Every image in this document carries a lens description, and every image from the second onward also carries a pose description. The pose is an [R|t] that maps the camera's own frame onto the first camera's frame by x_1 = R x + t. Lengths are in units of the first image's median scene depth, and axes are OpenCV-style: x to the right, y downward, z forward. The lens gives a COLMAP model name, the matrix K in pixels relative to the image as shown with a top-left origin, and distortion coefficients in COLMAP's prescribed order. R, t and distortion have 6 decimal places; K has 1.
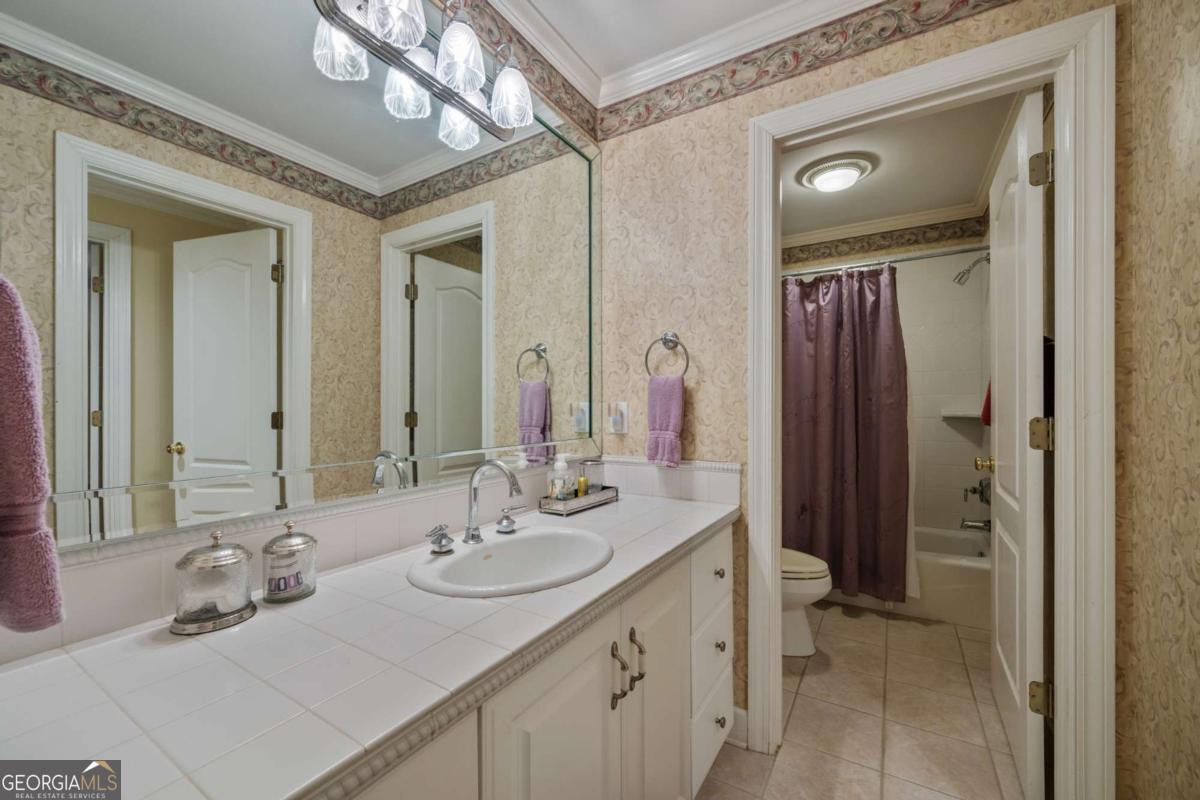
lens RADIAL K [[476.4, 0, 594.3], [0, 476.4, 406.7], [0, 0, 1]] dist [-0.004302, -0.000240]
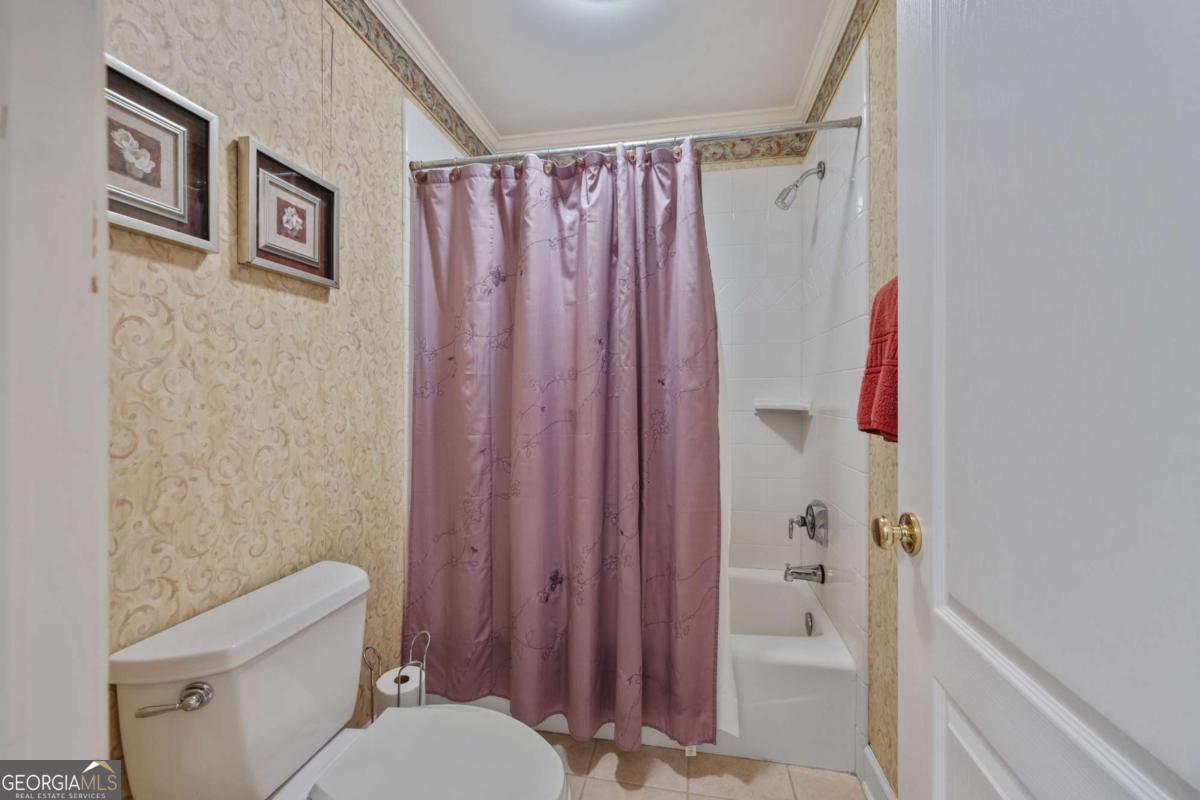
lens RADIAL K [[476.4, 0, 603.3], [0, 476.4, 395.7], [0, 0, 1]] dist [-0.004302, -0.000240]
pose [[0.928117, 0.000501, 0.372288, 0.297993], [-0.000266, 1.000000, -0.000684, 0.002383], [-0.372288, 0.000536, 0.928117, 0.489289]]
